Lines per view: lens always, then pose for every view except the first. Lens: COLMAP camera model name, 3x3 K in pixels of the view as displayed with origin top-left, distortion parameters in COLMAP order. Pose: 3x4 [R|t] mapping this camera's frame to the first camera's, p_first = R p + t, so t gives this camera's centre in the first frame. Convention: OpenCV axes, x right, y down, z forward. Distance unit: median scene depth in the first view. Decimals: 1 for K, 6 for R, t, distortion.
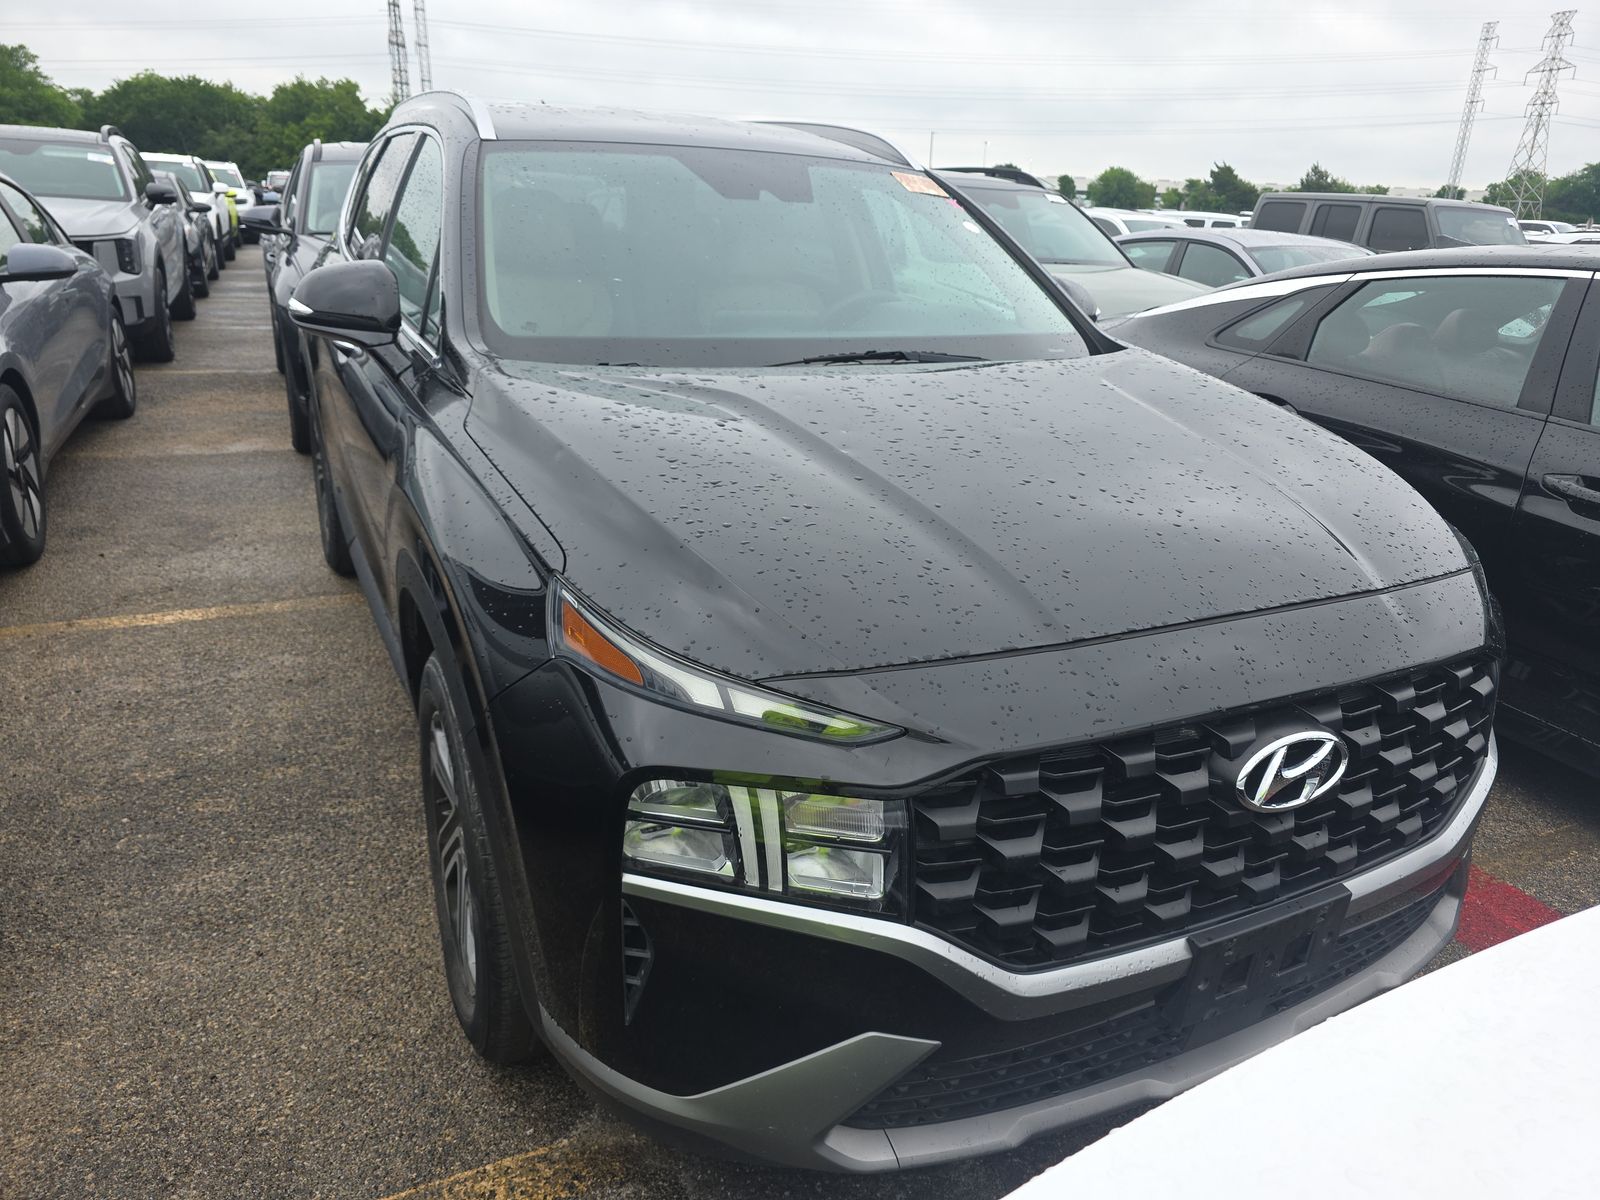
lens RADIAL K [[1329.2, 0, 829.7], [0, 1329.2, 600.3], [0, 0, 1]] dist [0.054519, -0.066905]
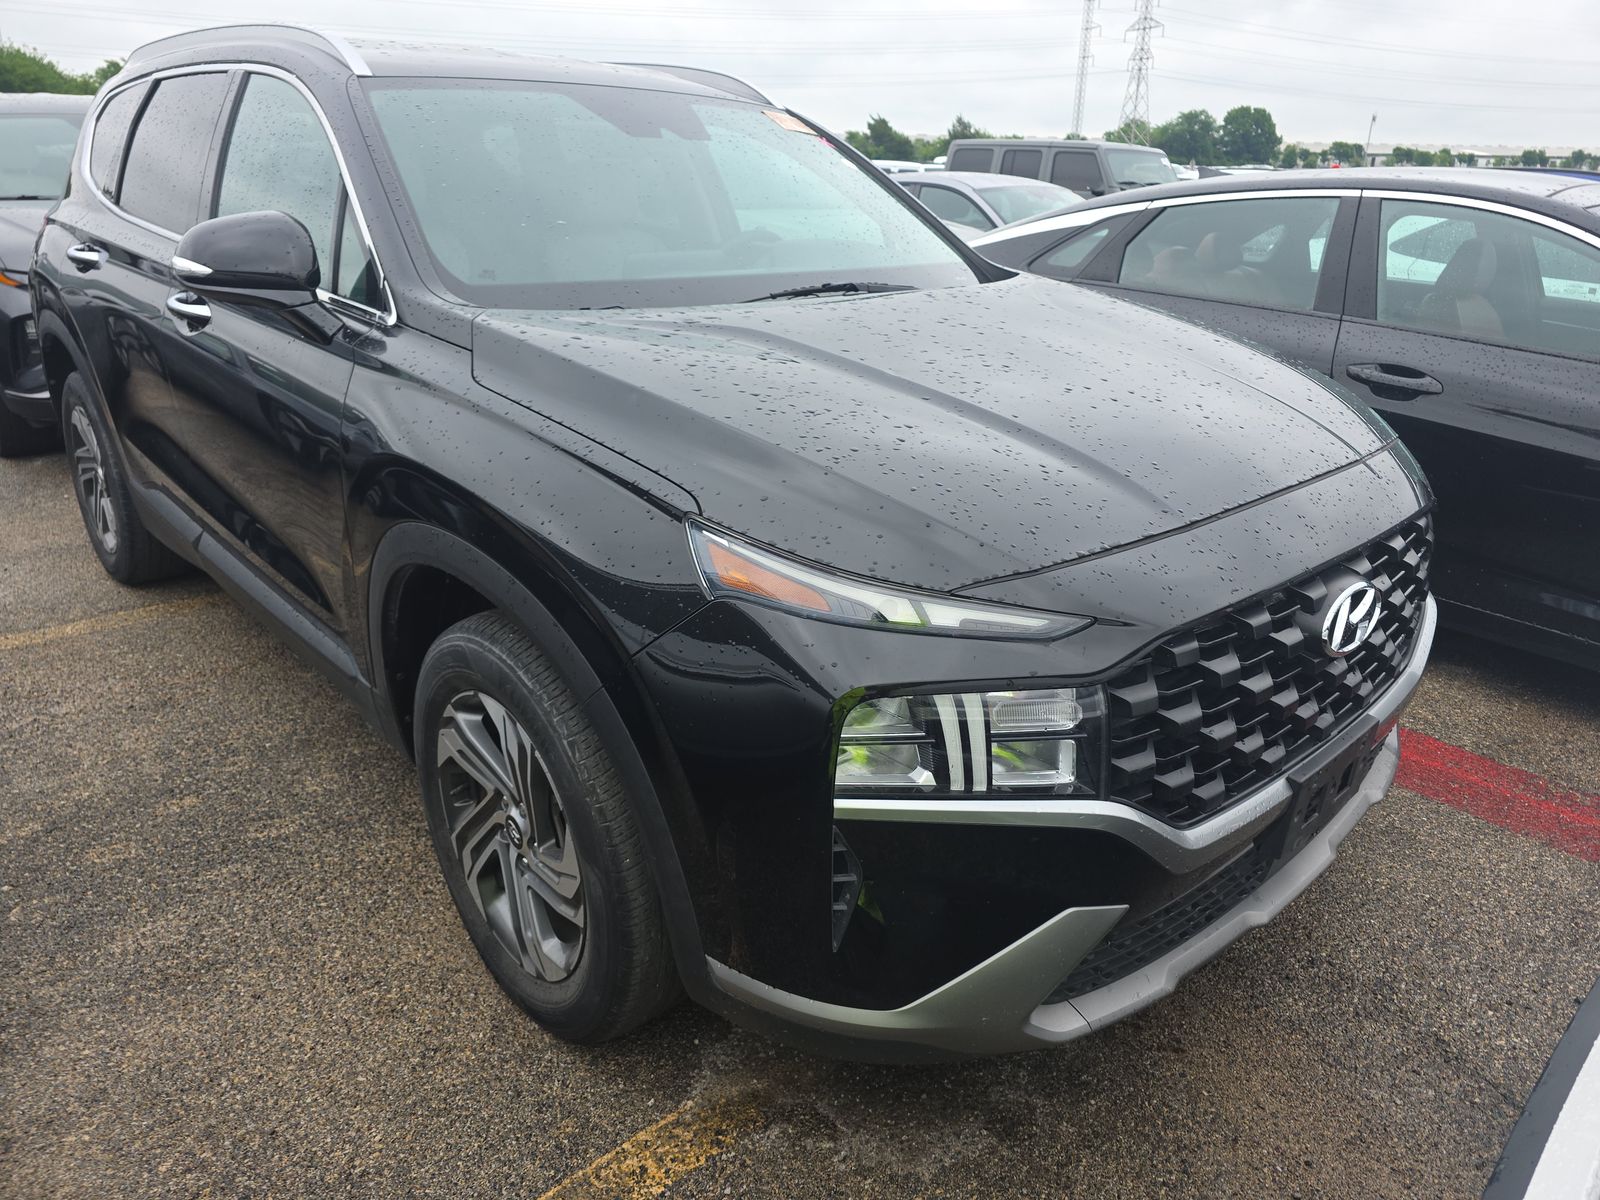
lens RADIAL K [[1329.2, 0, 829.7], [0, 1329.2, 600.3], [0, 0, 1]] dist [0.054519, -0.066905]
pose [[0.942805, -0.122760, 0.309917, -0.335171], [0.115578, 0.992431, 0.041504, 0.010325], [-0.312667, -0.003311, 0.949857, 0.038834]]
